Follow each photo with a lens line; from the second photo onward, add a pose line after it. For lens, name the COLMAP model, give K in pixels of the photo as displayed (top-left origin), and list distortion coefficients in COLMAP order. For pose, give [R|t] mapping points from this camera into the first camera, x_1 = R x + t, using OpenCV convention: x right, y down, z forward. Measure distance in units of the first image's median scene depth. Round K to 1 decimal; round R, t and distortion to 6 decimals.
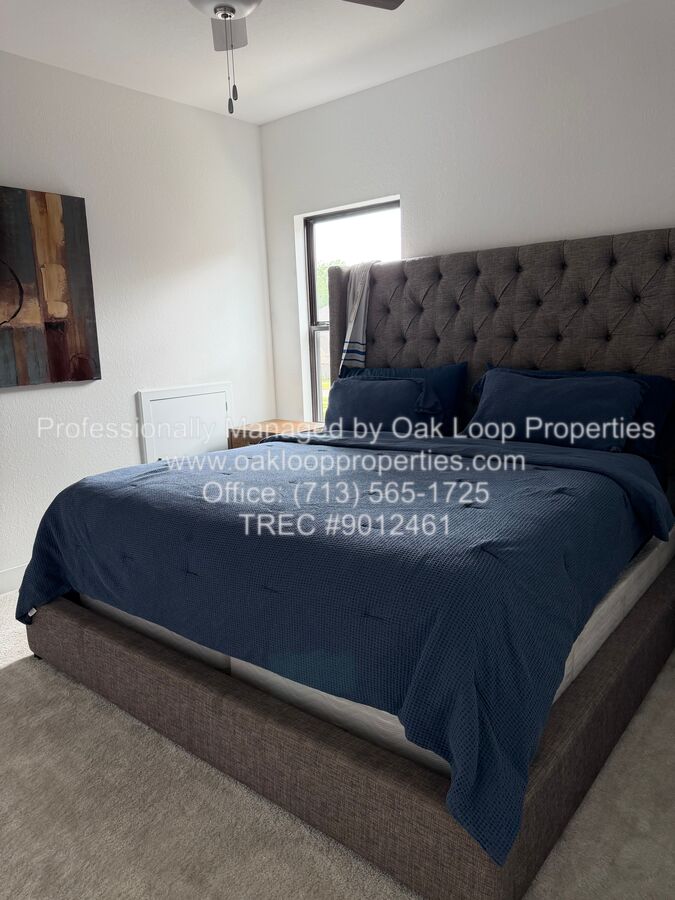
lens RADIAL K [[639.0, 0, 336.0], [0, 639.0, 456.8], [0, 0, 1]] dist [0.013739, -0.018340]
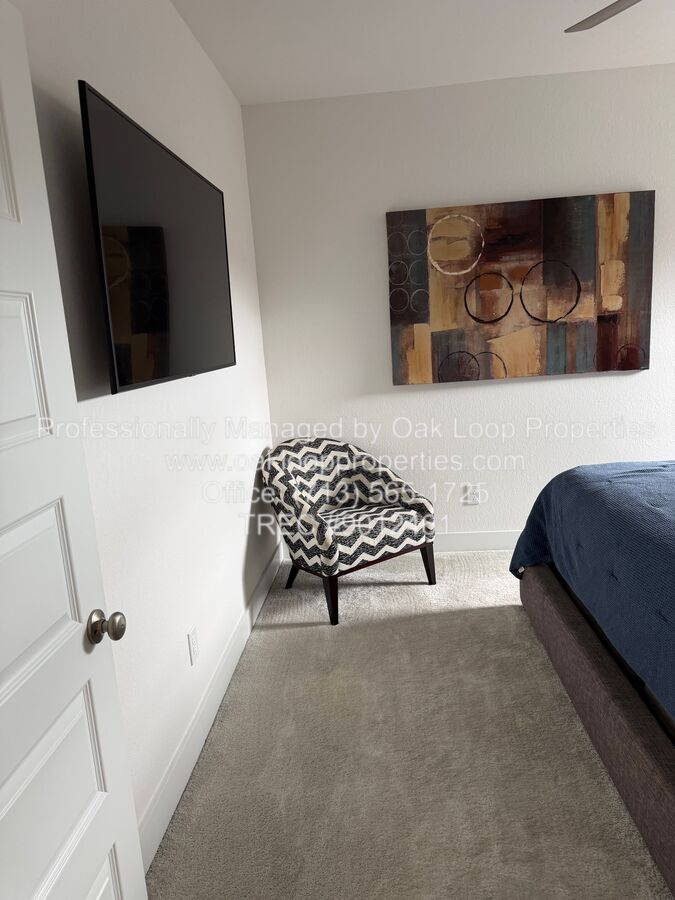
lens RADIAL K [[639.0, 0, 336.0], [0, 639.0, 456.8], [0, 0, 1]] dist [0.013739, -0.018340]
pose [[0.586854, 0.154789, -0.794760, 0.190426], [-0.111417, 0.987657, 0.110086, -0.046586], [0.801991, 0.023946, 0.596857, 0.004874]]
